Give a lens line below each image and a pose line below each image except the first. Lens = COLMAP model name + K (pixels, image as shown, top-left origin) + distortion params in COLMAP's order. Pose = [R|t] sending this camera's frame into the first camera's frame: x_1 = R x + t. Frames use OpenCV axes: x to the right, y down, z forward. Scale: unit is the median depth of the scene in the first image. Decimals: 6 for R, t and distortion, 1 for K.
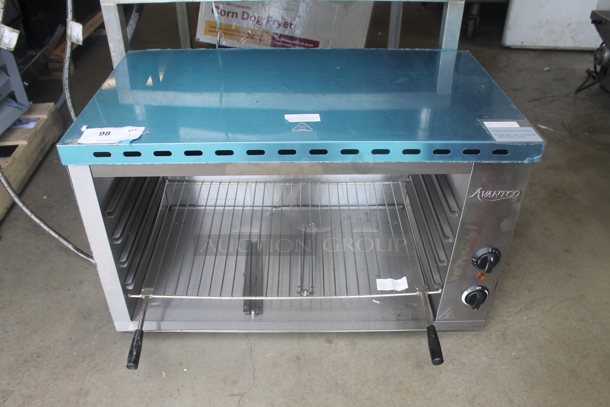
lens RADIAL K [[519.8, 0, 305.0], [0, 519.8, 203.5], [0, 0, 1]] dist [-0.147068, 0.129926]
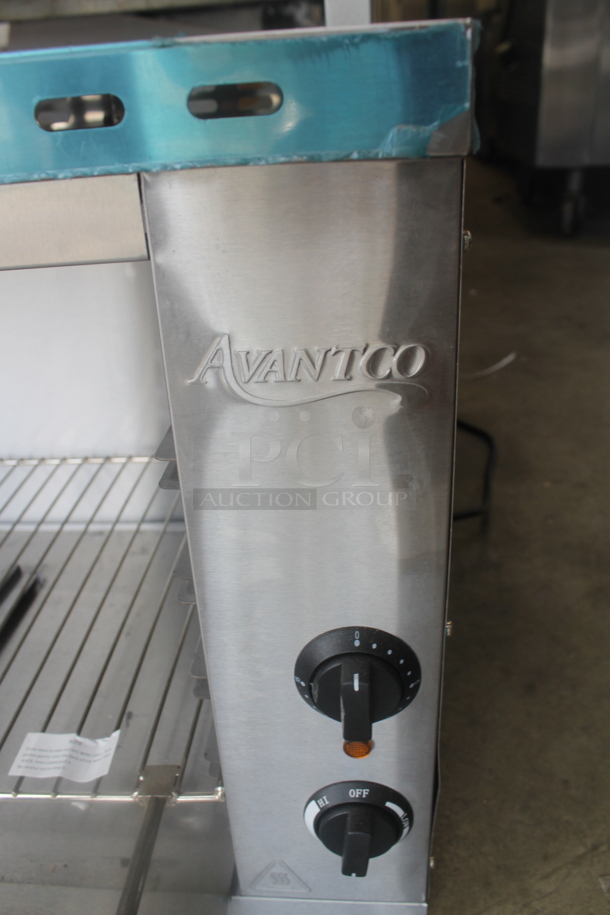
lens RADIAL K [[779.7, 0, 373.4], [0, 779.7, 454.4], [0, 0, 1]] dist [-0.147068, 0.129926]
pose [[0.997550, -0.004413, -0.069817, 0.364189], [-0.004033, 0.992721, -0.120371, 0.045442], [0.069840, 0.120358, 0.990271, 0.596791]]
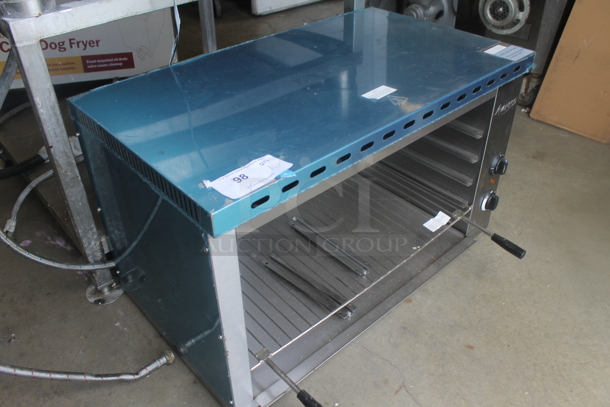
lens RADIAL K [[519.8, 0, 305.0], [0, 519.8, 203.5], [0, 0, 1]] dist [-0.147068, 0.129926]
pose [[0.747558, -0.404155, 0.527082, -0.601233], [0.398071, 0.907873, 0.131554, -0.134191], [-0.531692, 0.111472, 0.839570, 0.233345]]
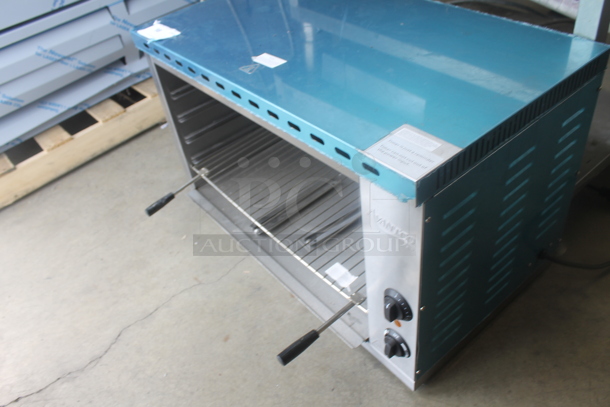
lens RADIAL K [[519.8, 0, 305.0], [0, 519.8, 203.5], [0, 0, 1]] dist [-0.147068, 0.129926]
pose [[0.606163, 0.444271, -0.659689, 0.670638], [-0.344912, 0.894227, 0.285295, -0.189139], [0.716660, 0.054600, 0.695282, 0.331276]]
